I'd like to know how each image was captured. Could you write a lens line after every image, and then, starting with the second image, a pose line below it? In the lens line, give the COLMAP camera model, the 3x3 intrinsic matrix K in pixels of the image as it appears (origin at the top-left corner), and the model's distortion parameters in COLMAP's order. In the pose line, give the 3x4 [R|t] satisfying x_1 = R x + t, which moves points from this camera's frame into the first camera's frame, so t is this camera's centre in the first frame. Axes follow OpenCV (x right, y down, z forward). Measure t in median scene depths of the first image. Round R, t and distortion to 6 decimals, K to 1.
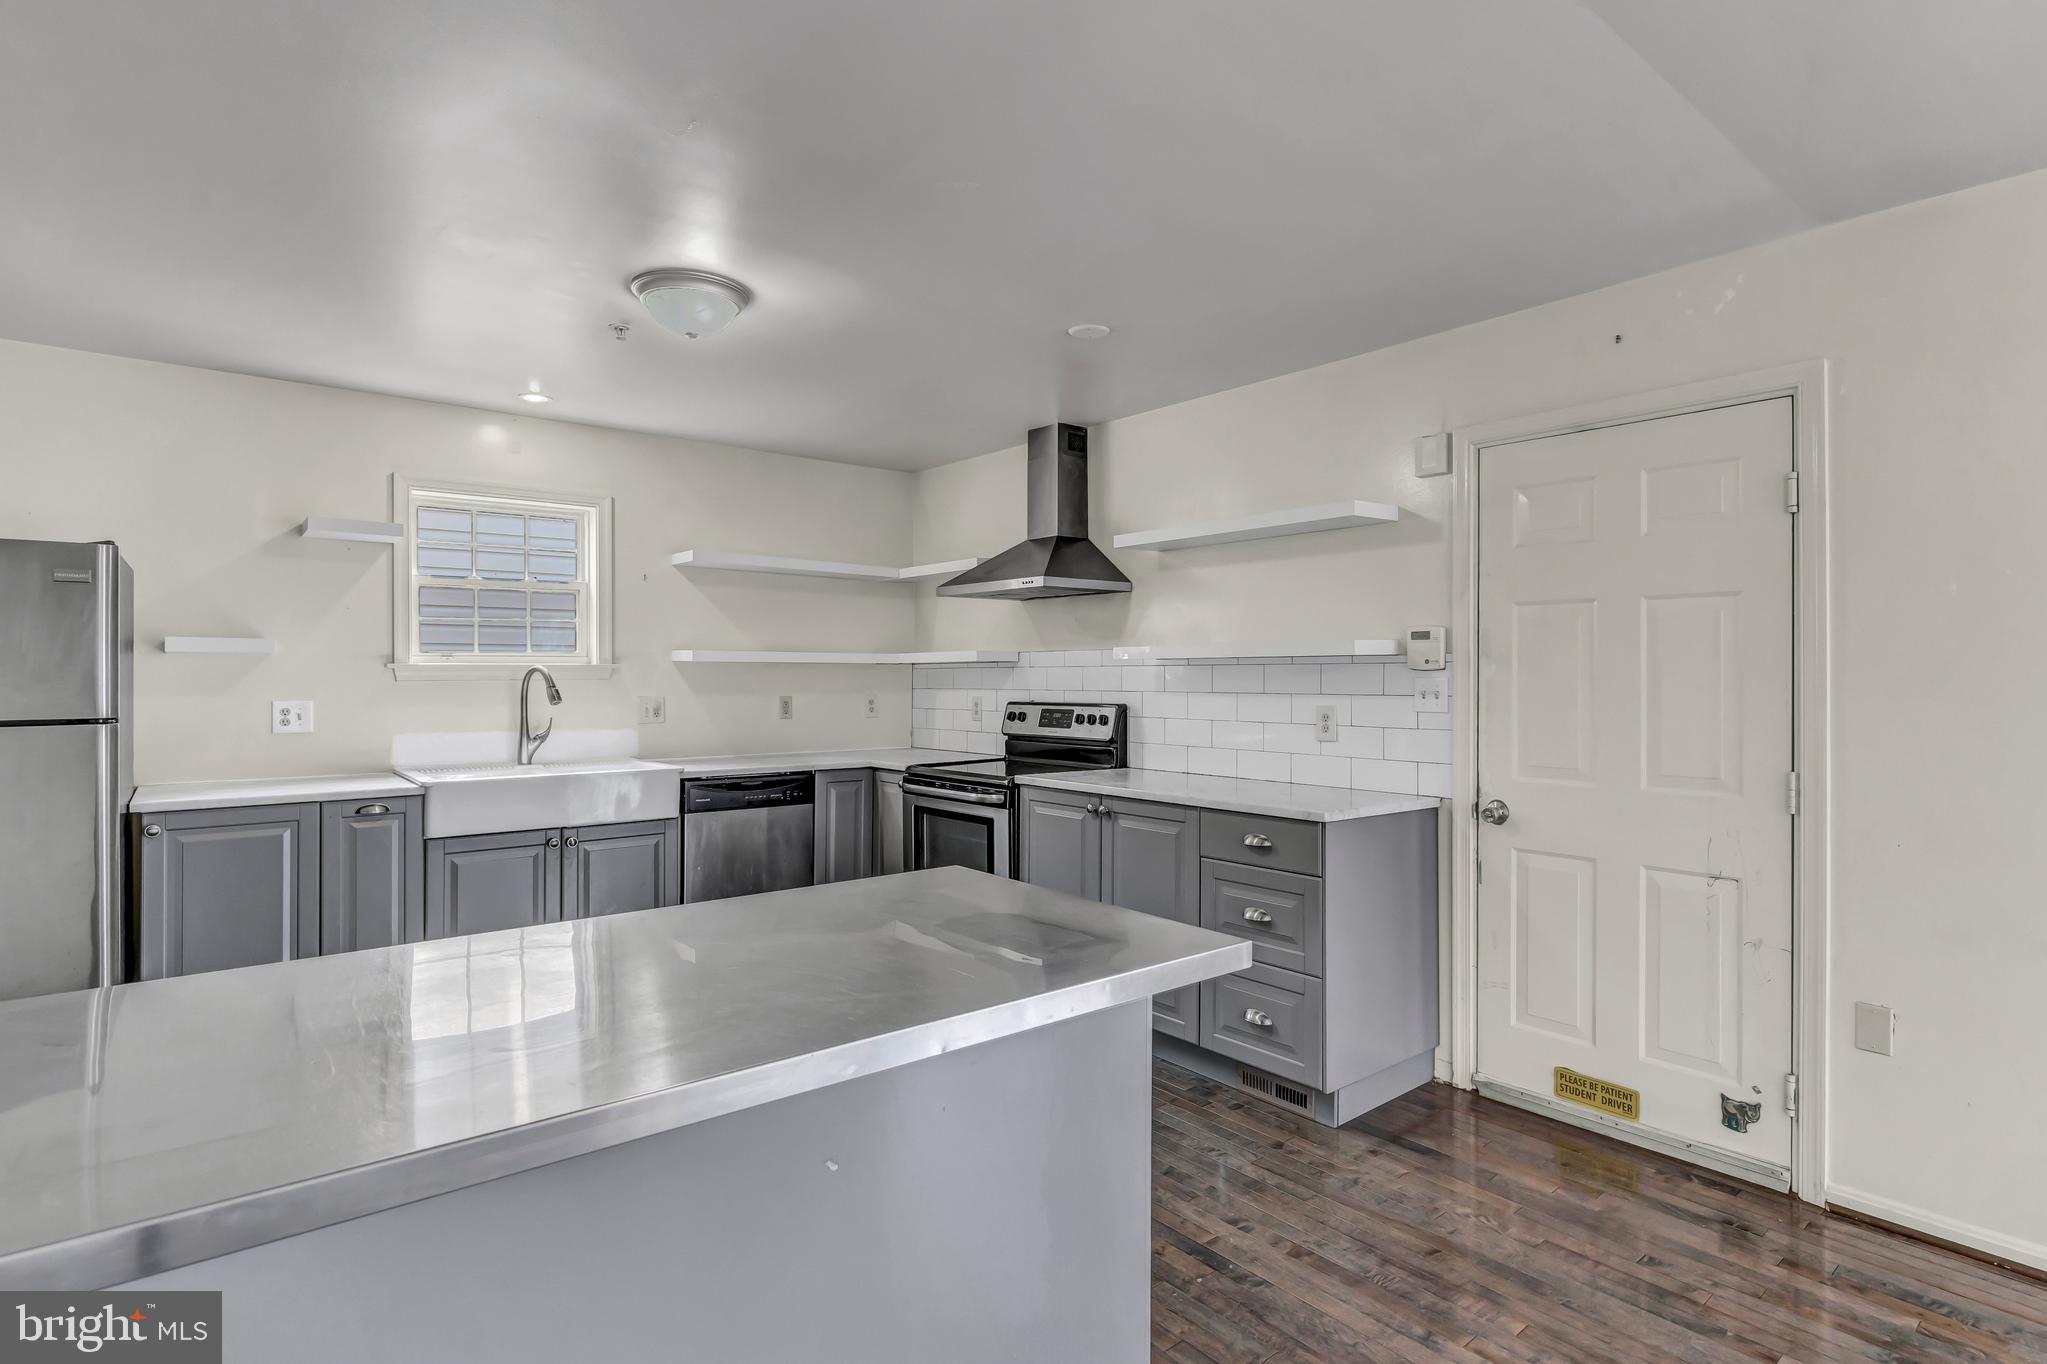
lens RADIAL K [[1018.4, 0, 1025.6], [0, 1018.4, 666.4], [0, 0, 1]] dist [0.006439, -0.001795]
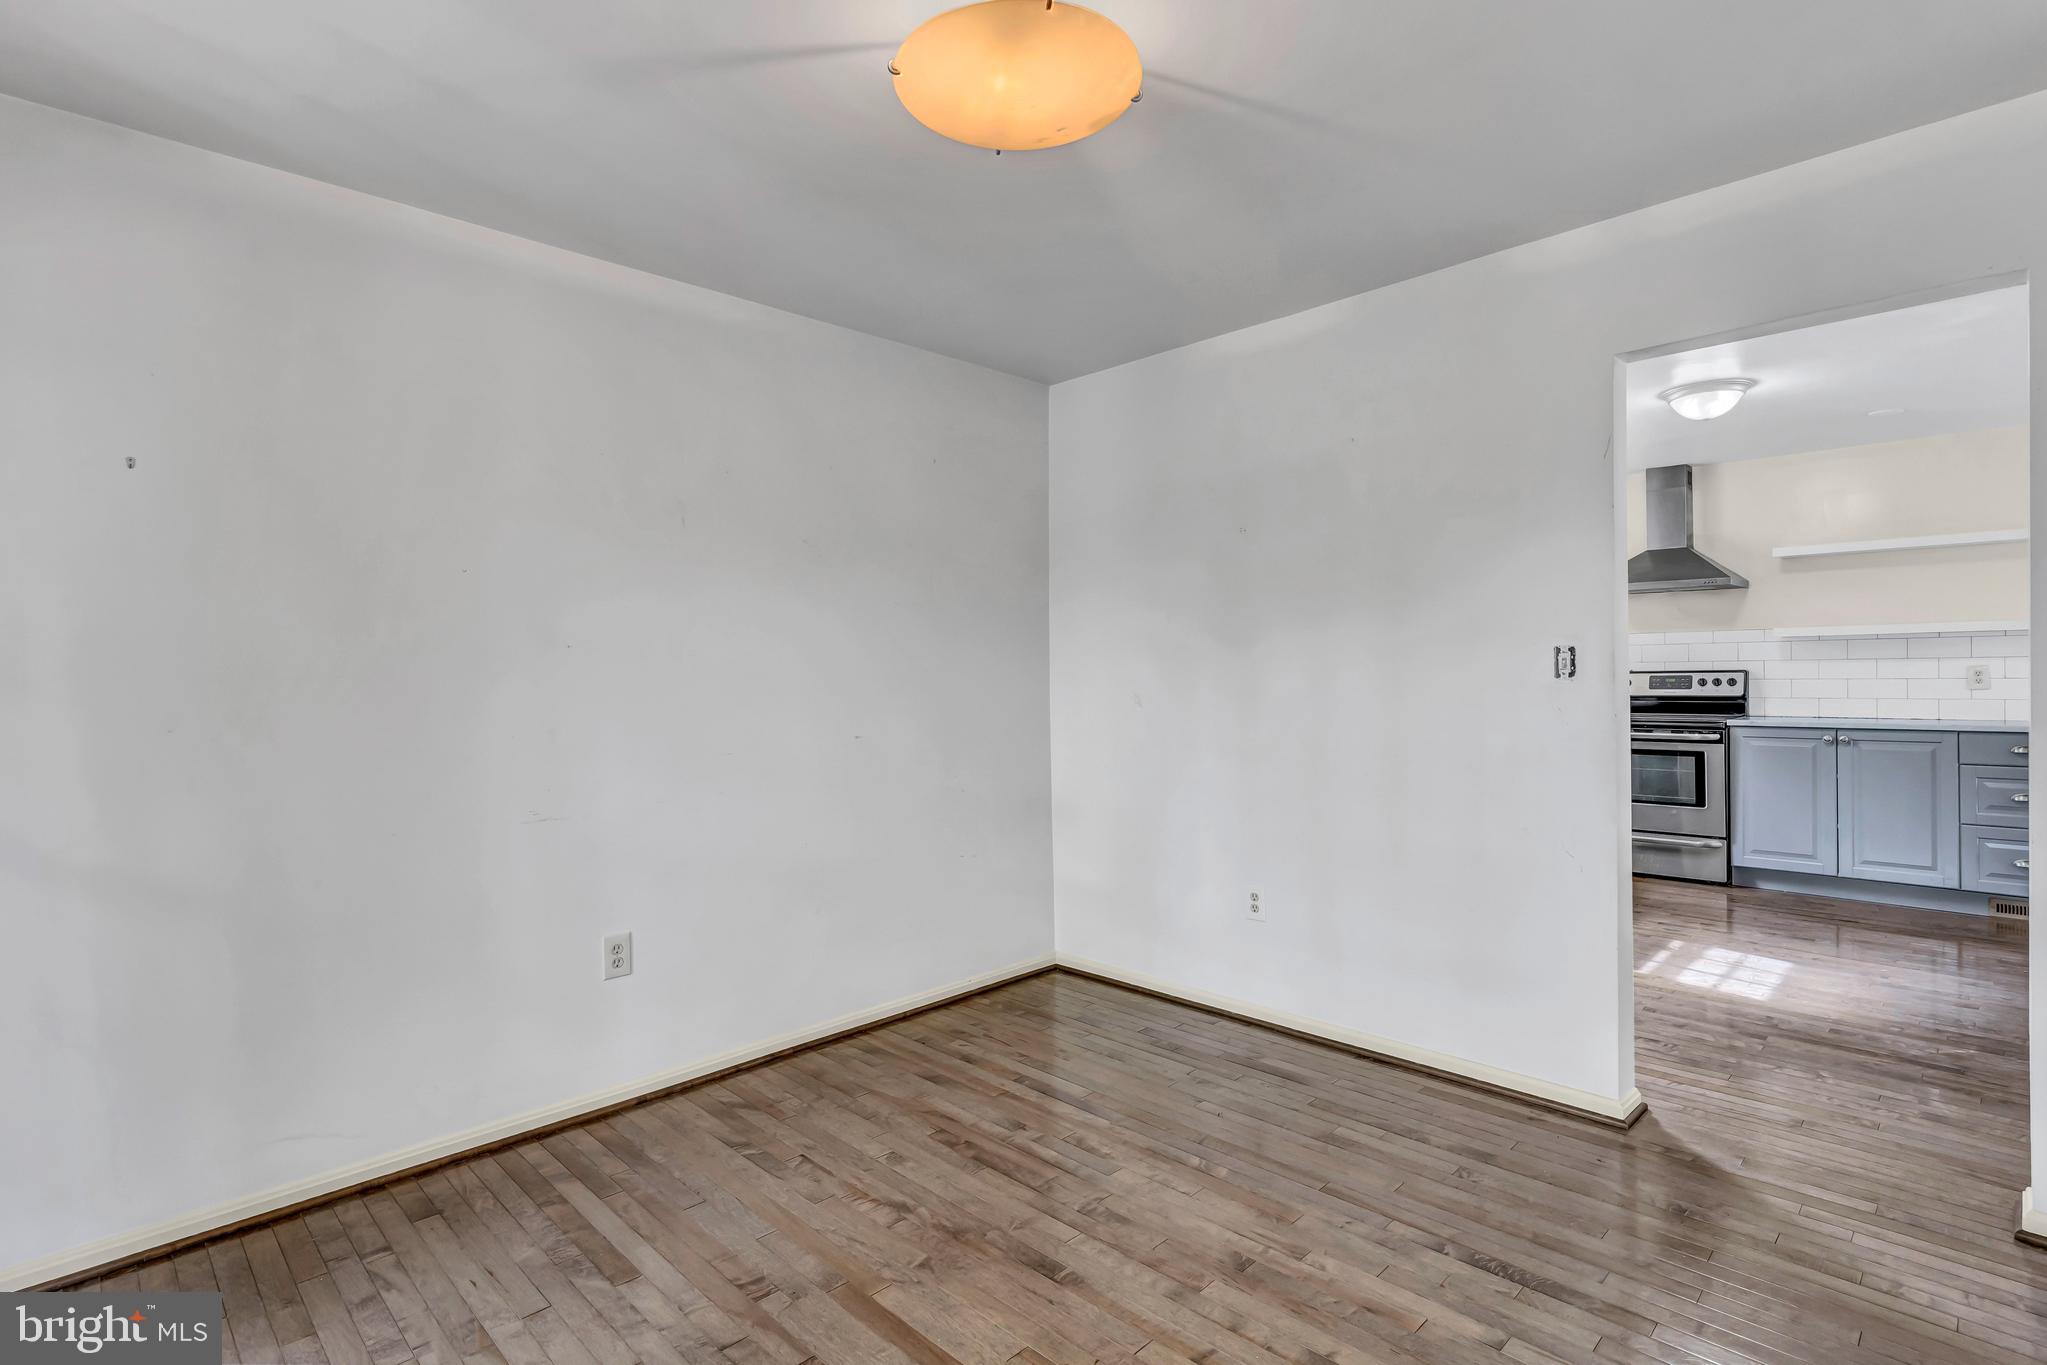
lens RADIAL K [[1018.4, 0, 1002.1], [0, 1018.4, 673.5], [0, 0, 1]] dist [0.006439, -0.001795]
pose [[0.995498, -0.014031, 0.093741, -1.124871], [0.012831, 0.999828, 0.013384, 0.011059], [-0.093913, -0.012120, 0.995507, -0.304207]]
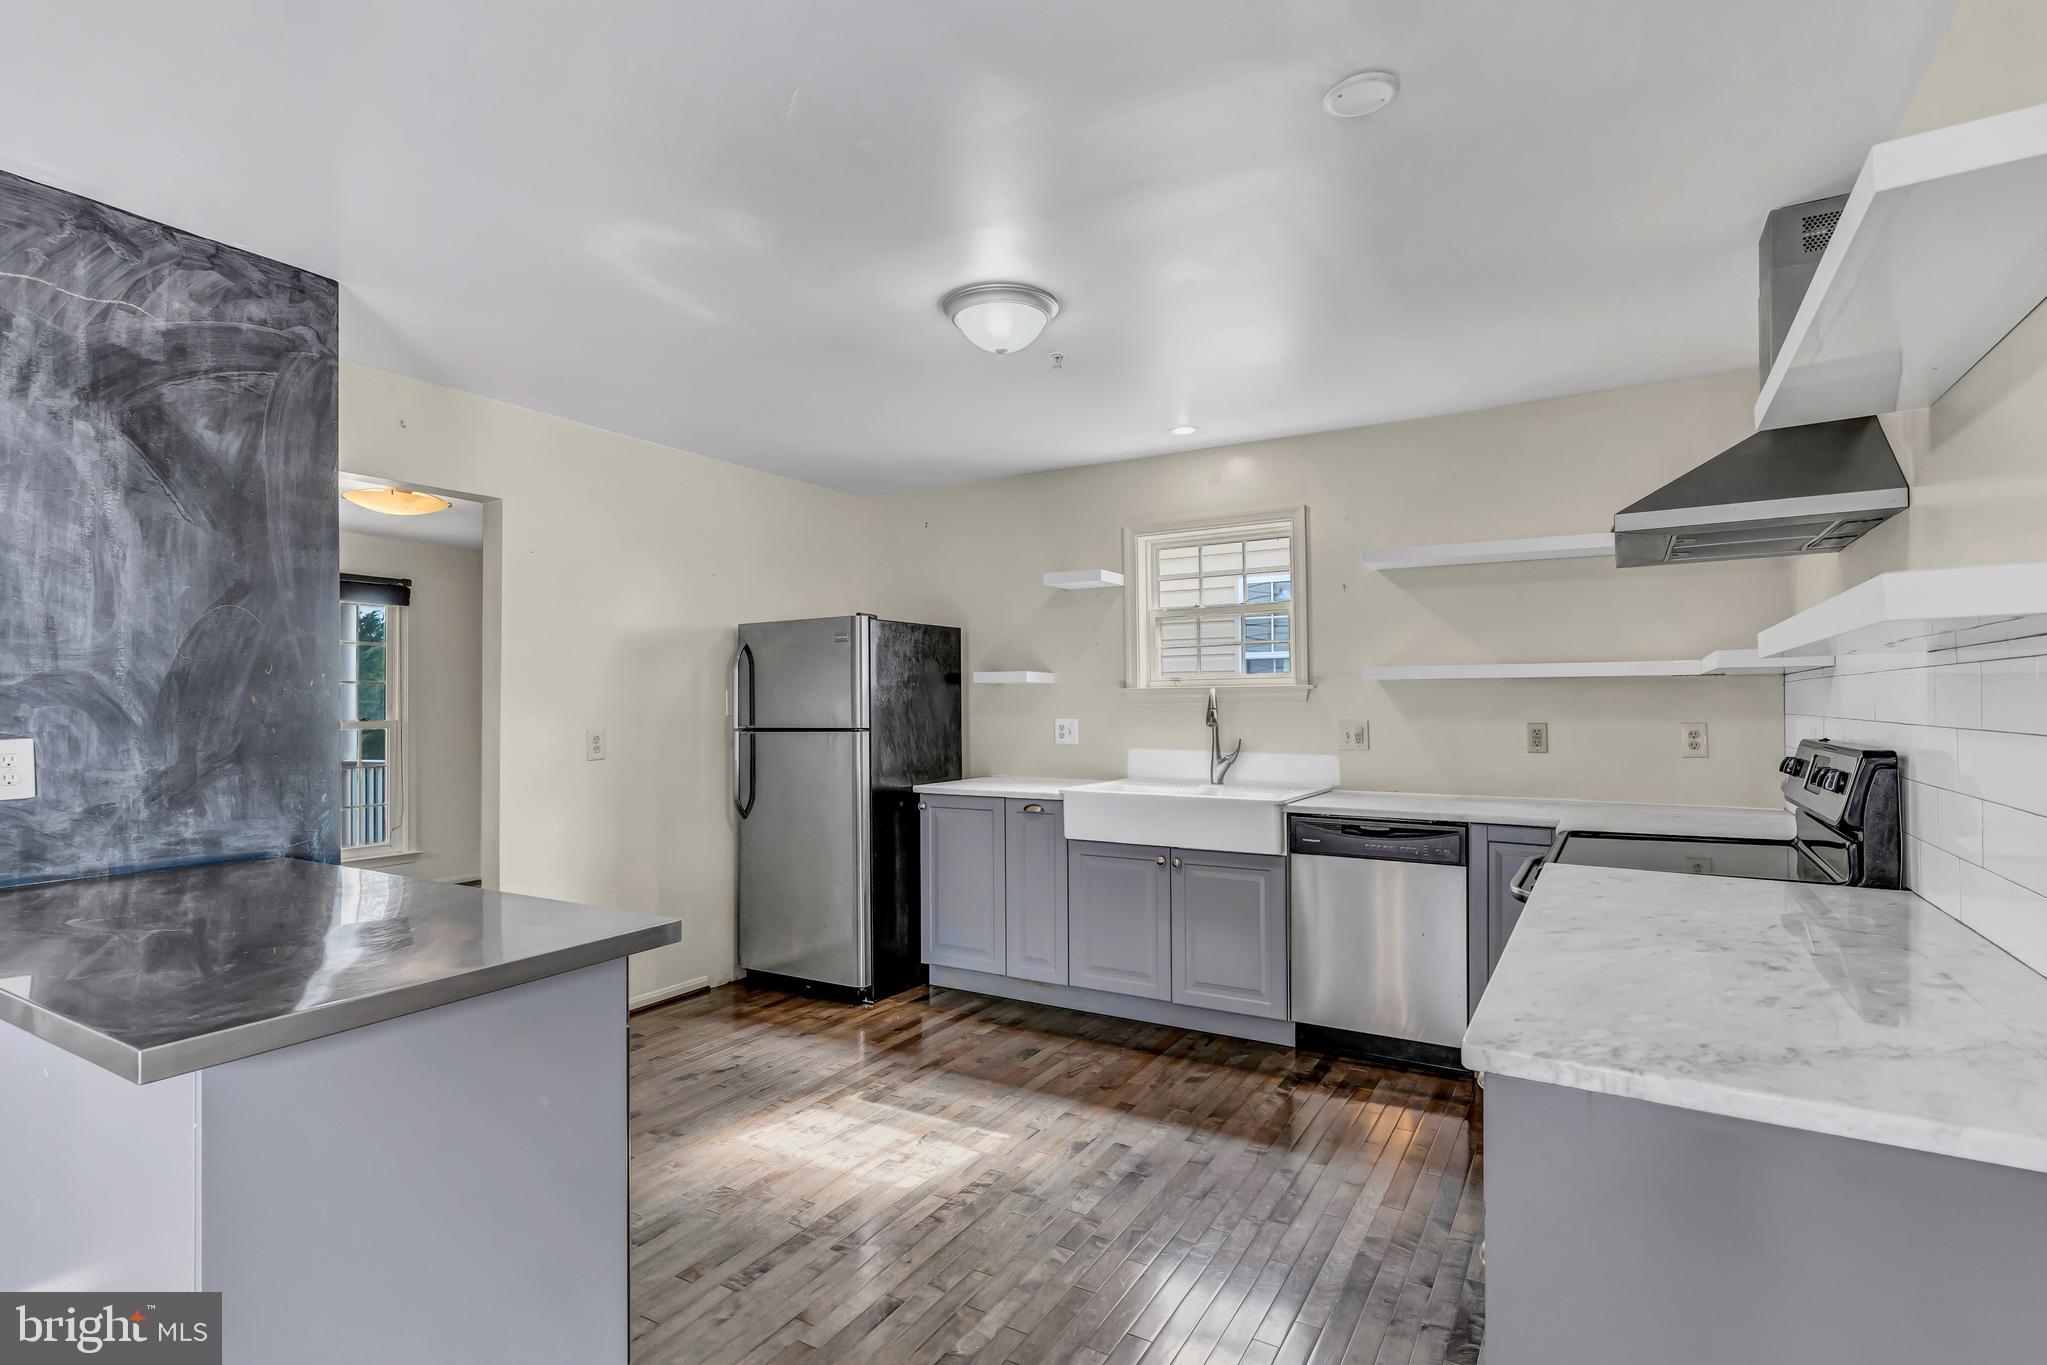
lens RADIAL K [[1018.4, 0, 1026.7], [0, 1018.4, 686.3], [0, 0, 1]] dist [0.006439, -0.001795]
pose [[0.342261, -0.017387, -0.939444, 0.442065], [0.015810, 0.999794, -0.012744, 0.007913], [0.939472, -0.010490, 0.342465, 0.506405]]
